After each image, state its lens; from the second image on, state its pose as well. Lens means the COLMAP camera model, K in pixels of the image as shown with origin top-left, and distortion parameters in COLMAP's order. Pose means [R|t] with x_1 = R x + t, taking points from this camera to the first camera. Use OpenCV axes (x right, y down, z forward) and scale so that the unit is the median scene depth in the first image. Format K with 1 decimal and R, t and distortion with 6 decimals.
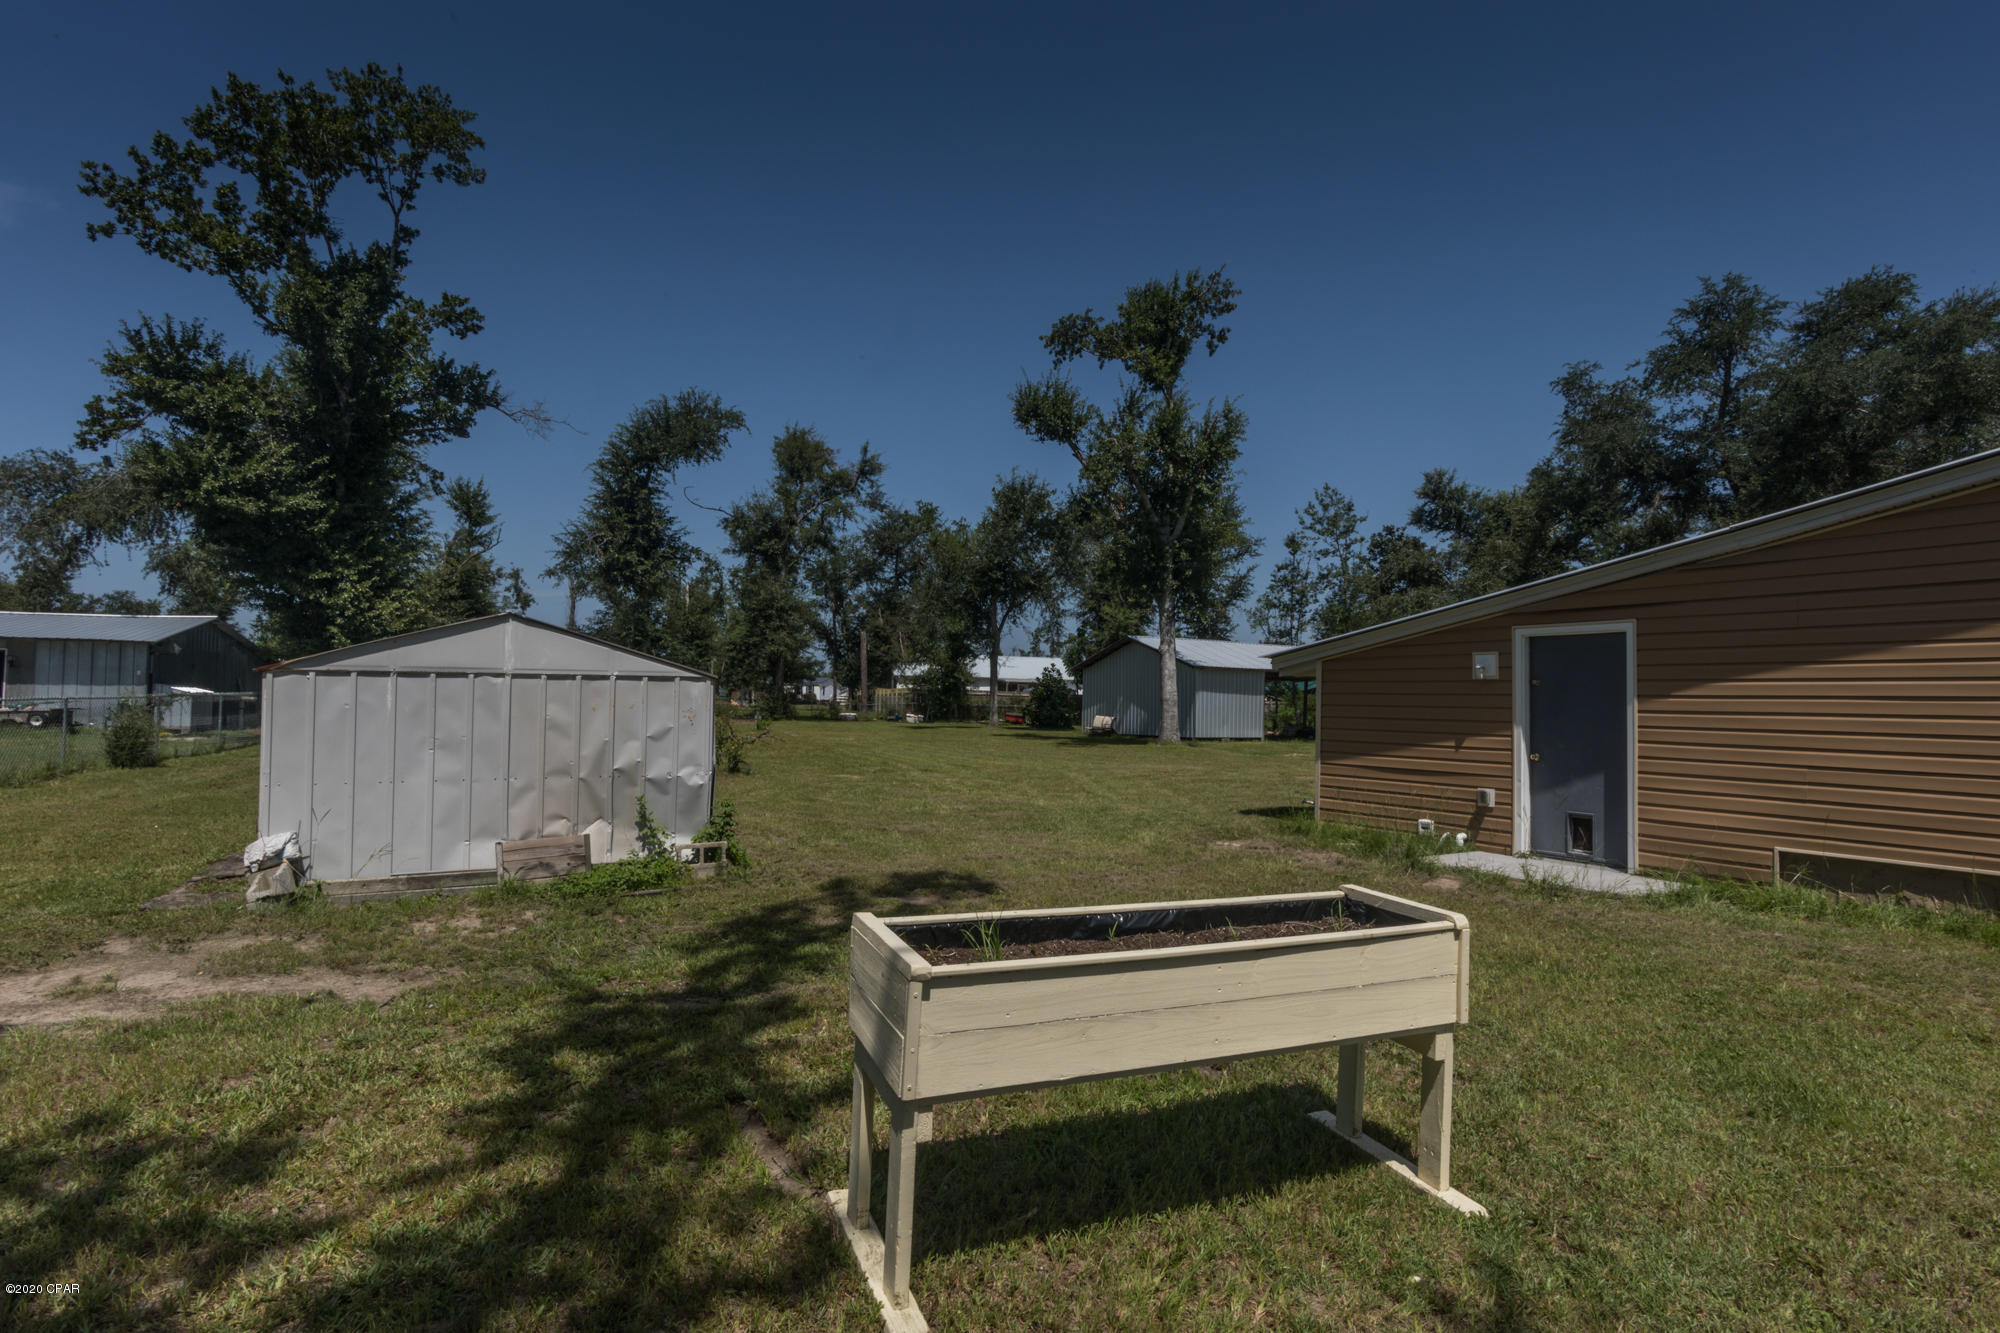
lens RADIAL K [[968.0, 0, 1008.3], [0, 968.0, 676.3], [0, 0, 1]] dist [-0.001562, -0.000983]
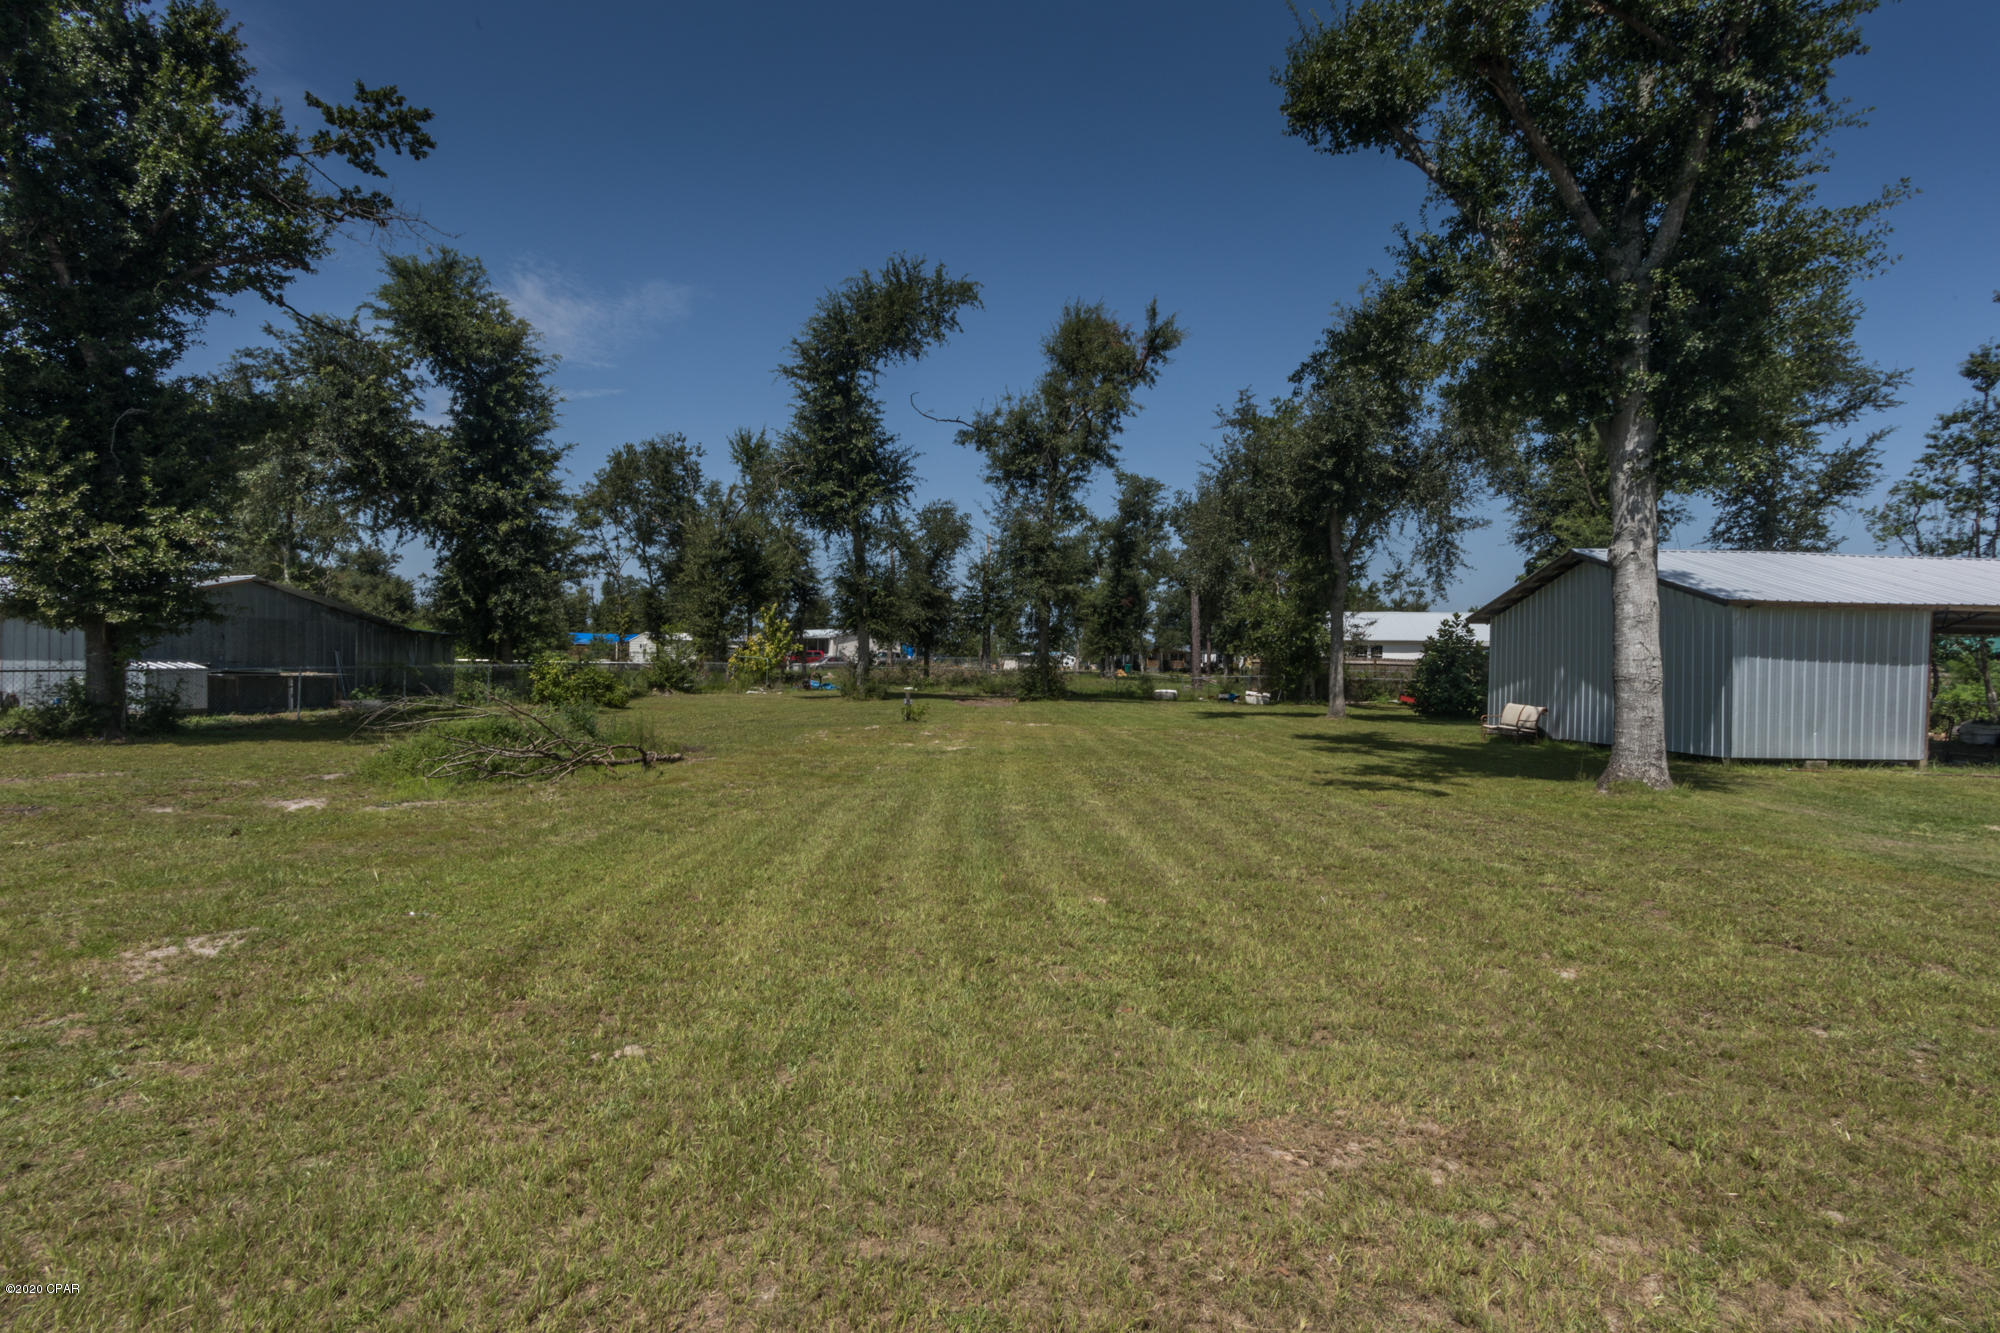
lens RADIAL K [[968.0, 0, 992.2], [0, 968.0, 668.7], [0, 0, 1]] dist [-0.001562, -0.000983]
pose [[0.884786, -0.001862, -0.465994, 0.078431], [0.013249, 0.999688, 0.021161, 0.005481], [0.465809, -0.024897, 0.884535, 0.350898]]
